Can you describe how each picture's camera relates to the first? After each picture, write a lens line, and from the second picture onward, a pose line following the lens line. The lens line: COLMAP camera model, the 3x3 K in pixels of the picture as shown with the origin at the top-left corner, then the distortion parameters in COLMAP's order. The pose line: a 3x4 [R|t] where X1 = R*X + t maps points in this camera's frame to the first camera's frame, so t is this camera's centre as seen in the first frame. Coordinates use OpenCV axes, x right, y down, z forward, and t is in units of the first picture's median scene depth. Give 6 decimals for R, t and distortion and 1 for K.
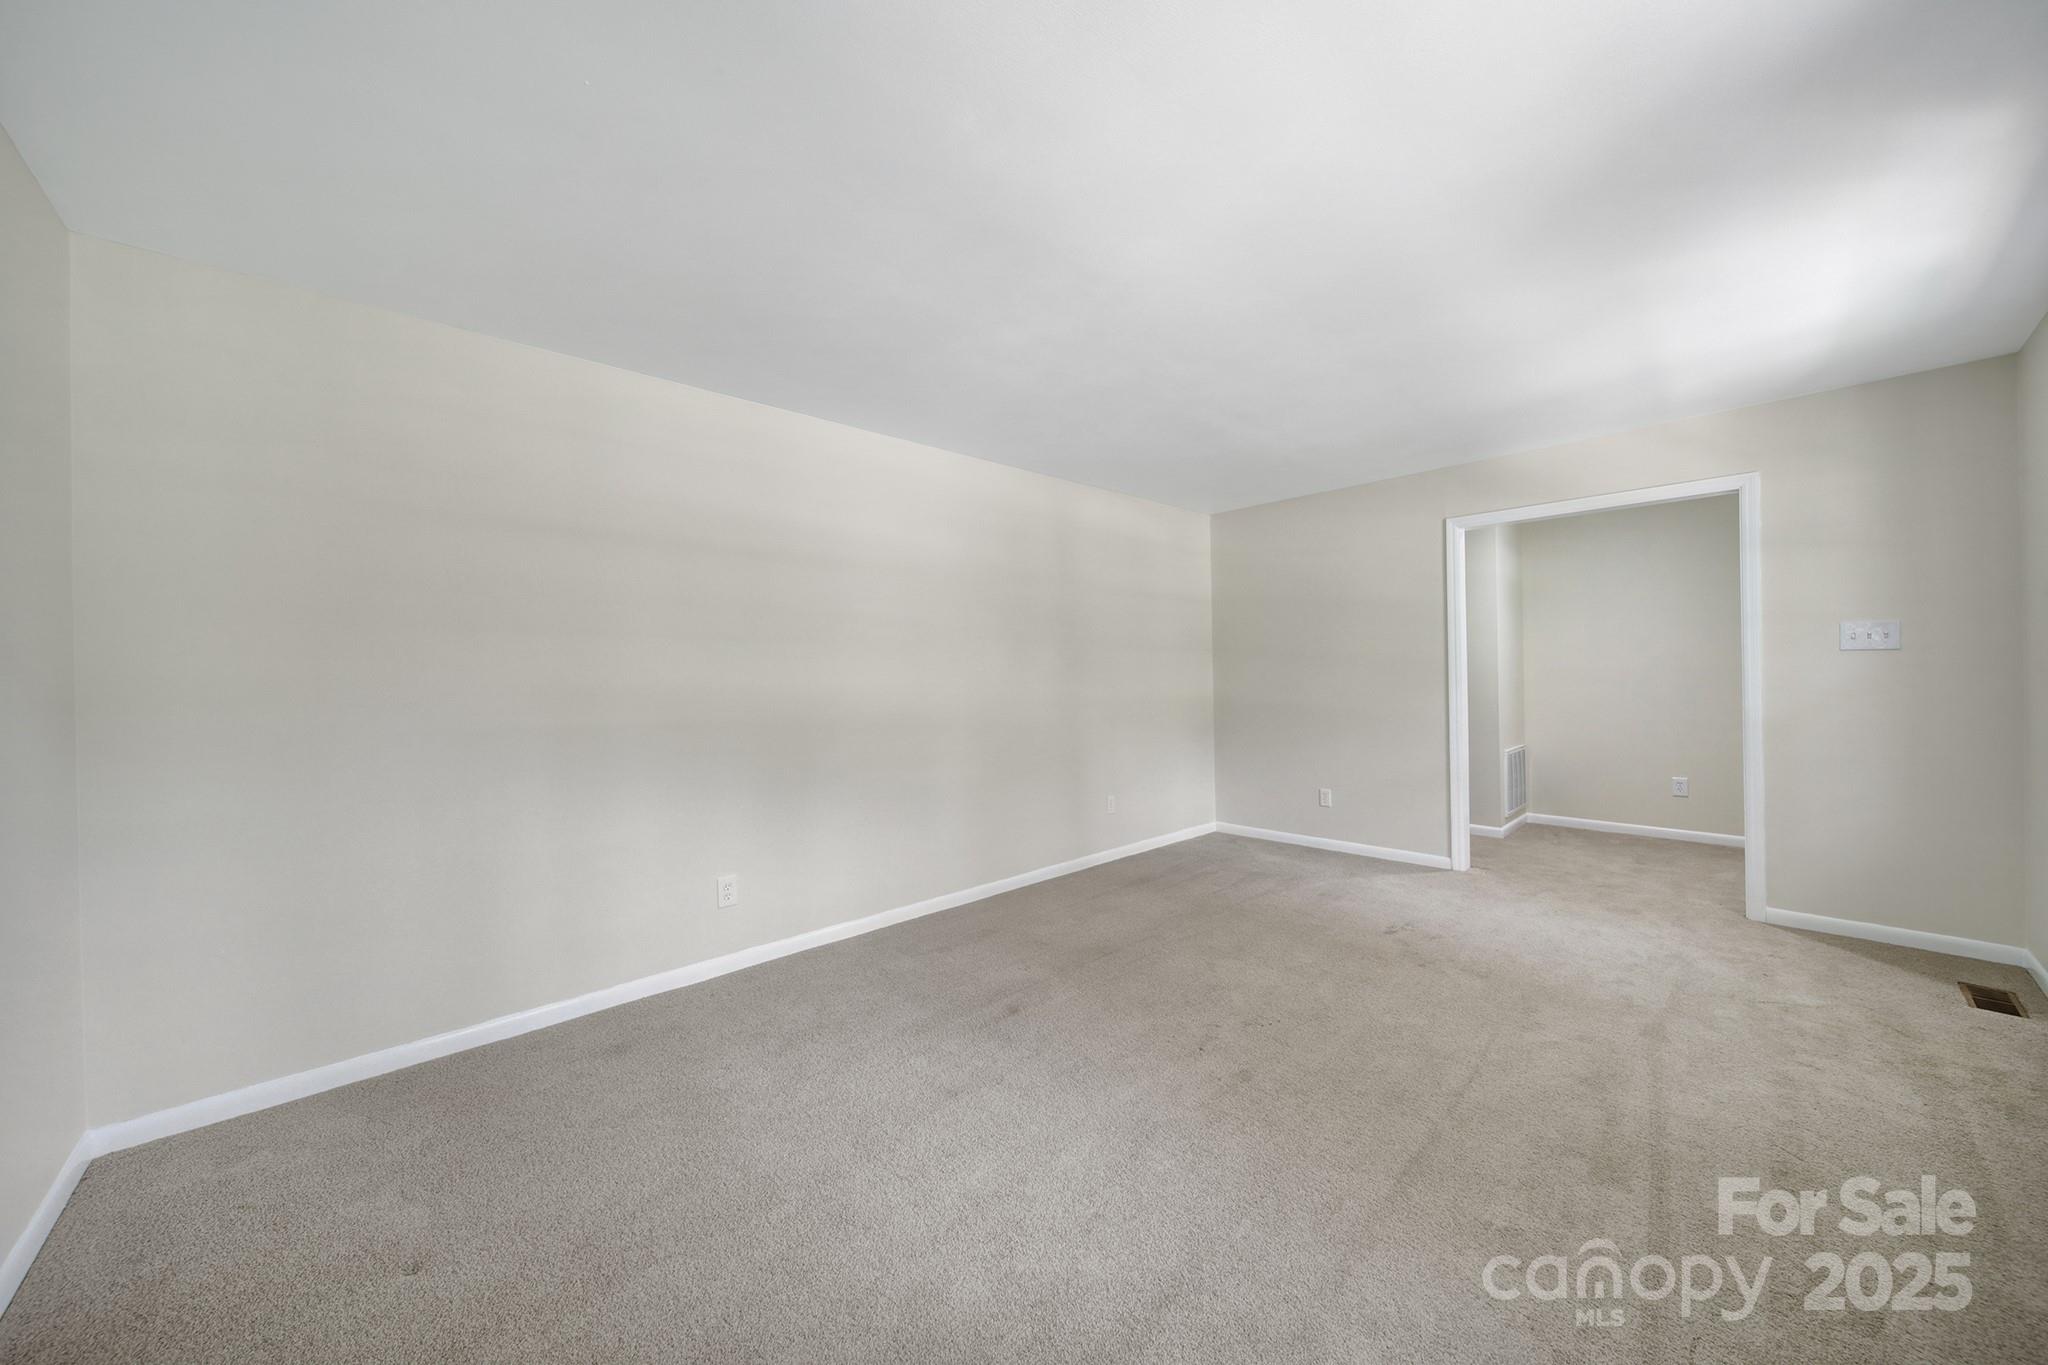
lens RADIAL K [[751.2, 0, 1026.7], [0, 751.2, 678.9], [0, 0, 1]] dist [0.009384, -0.000346]
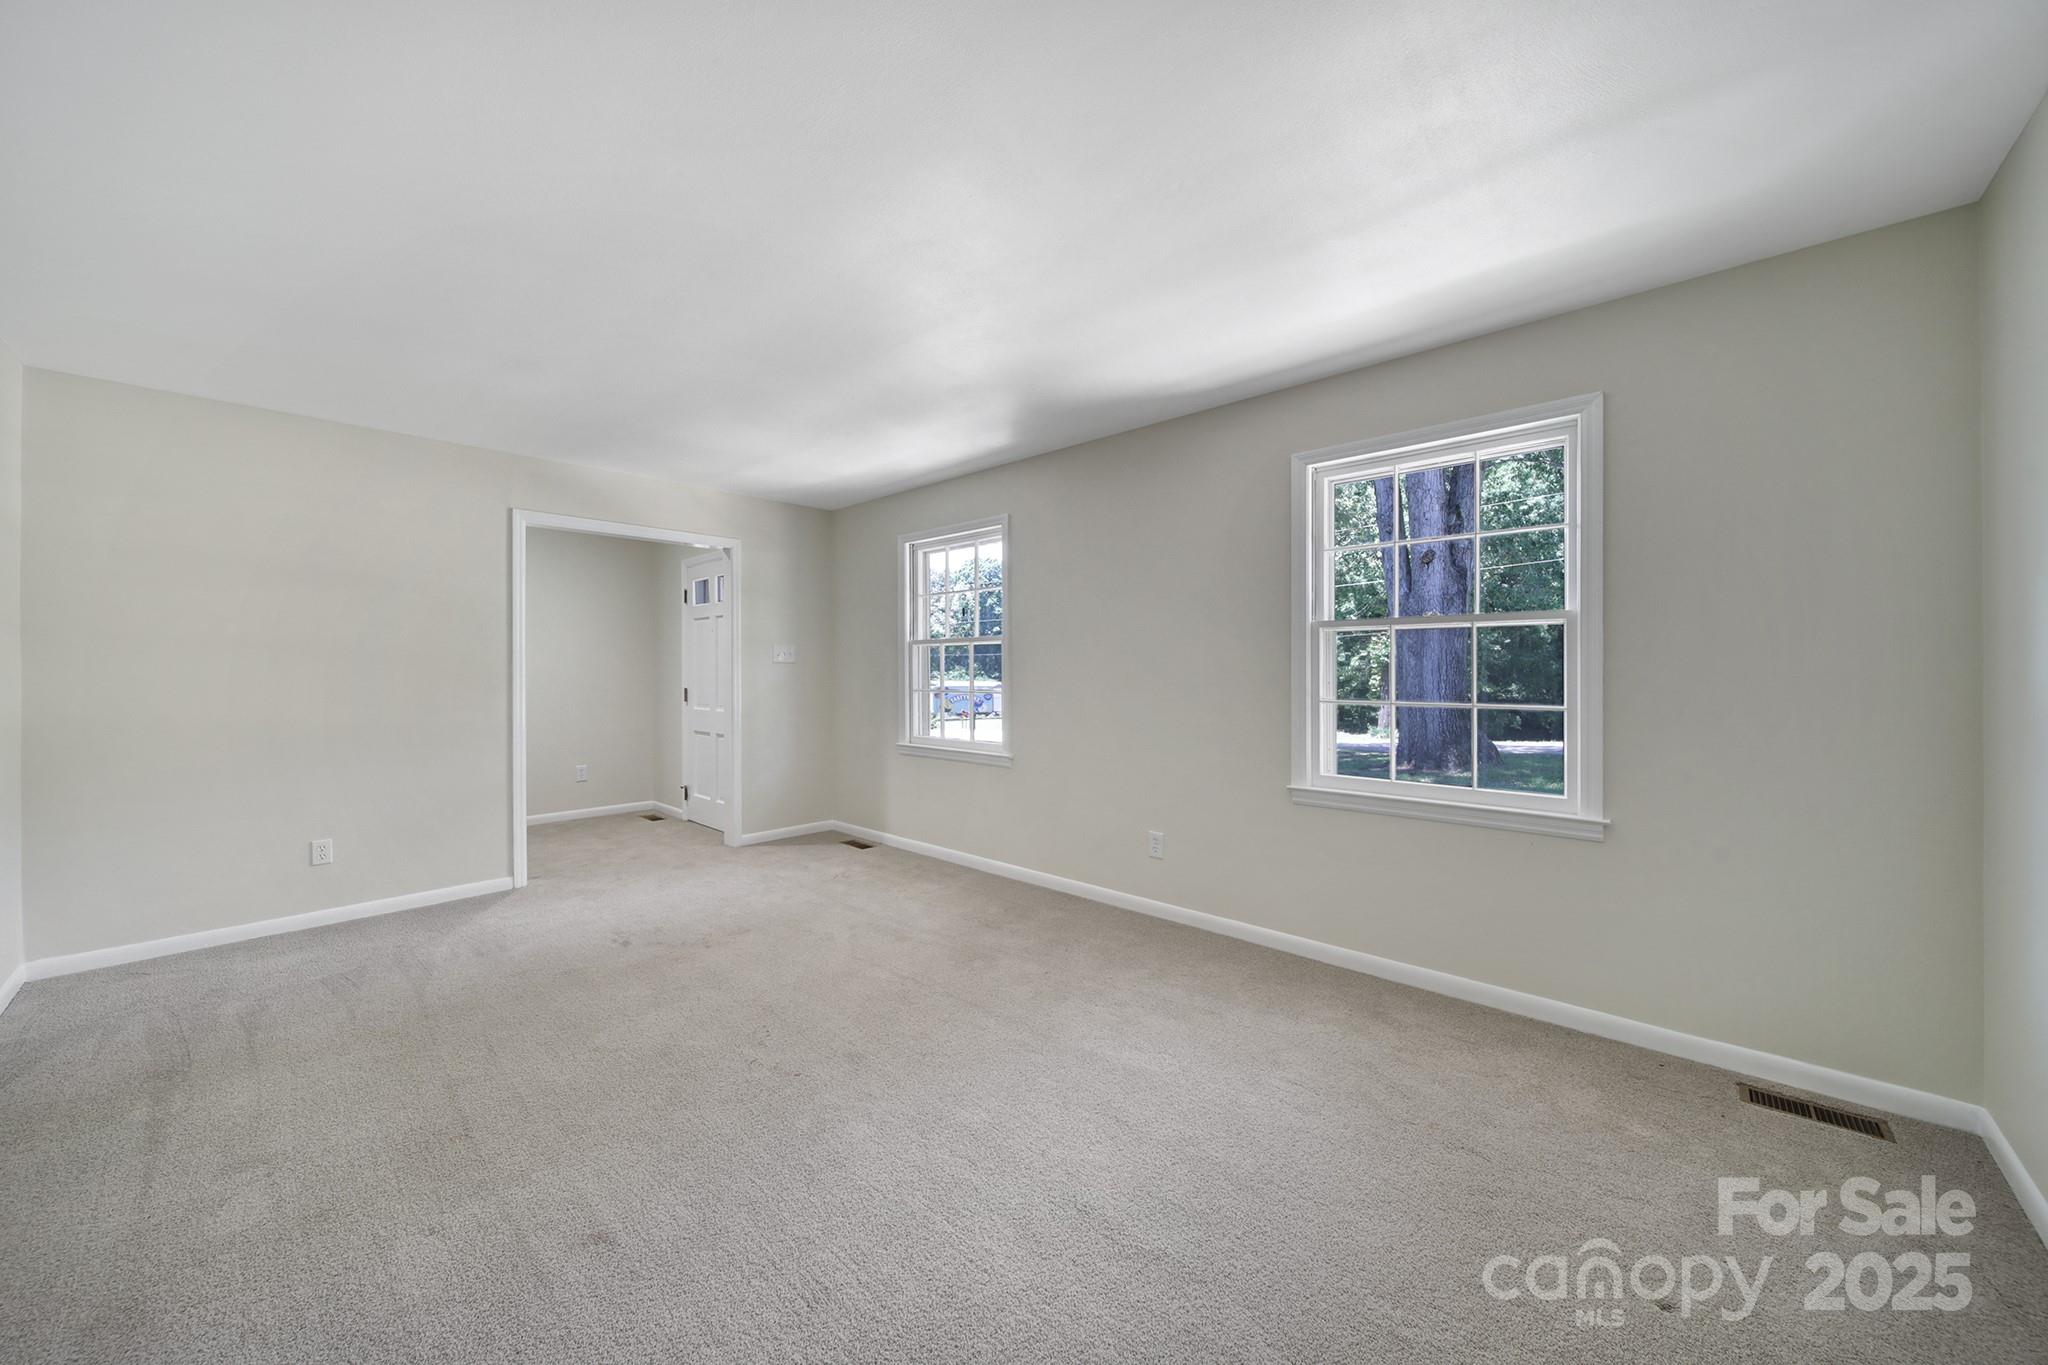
lens RADIAL K [[751.2, 0, 1024.4], [0, 751.2, 673.0], [0, 0, 1]] dist [0.009384, -0.000346]
pose [[-0.125361, 0.015517, 0.991990, -0.566576], [0.003652, 0.999878, -0.015179, 0.006877], [-0.992104, 0.001720, -0.125403, 0.641889]]
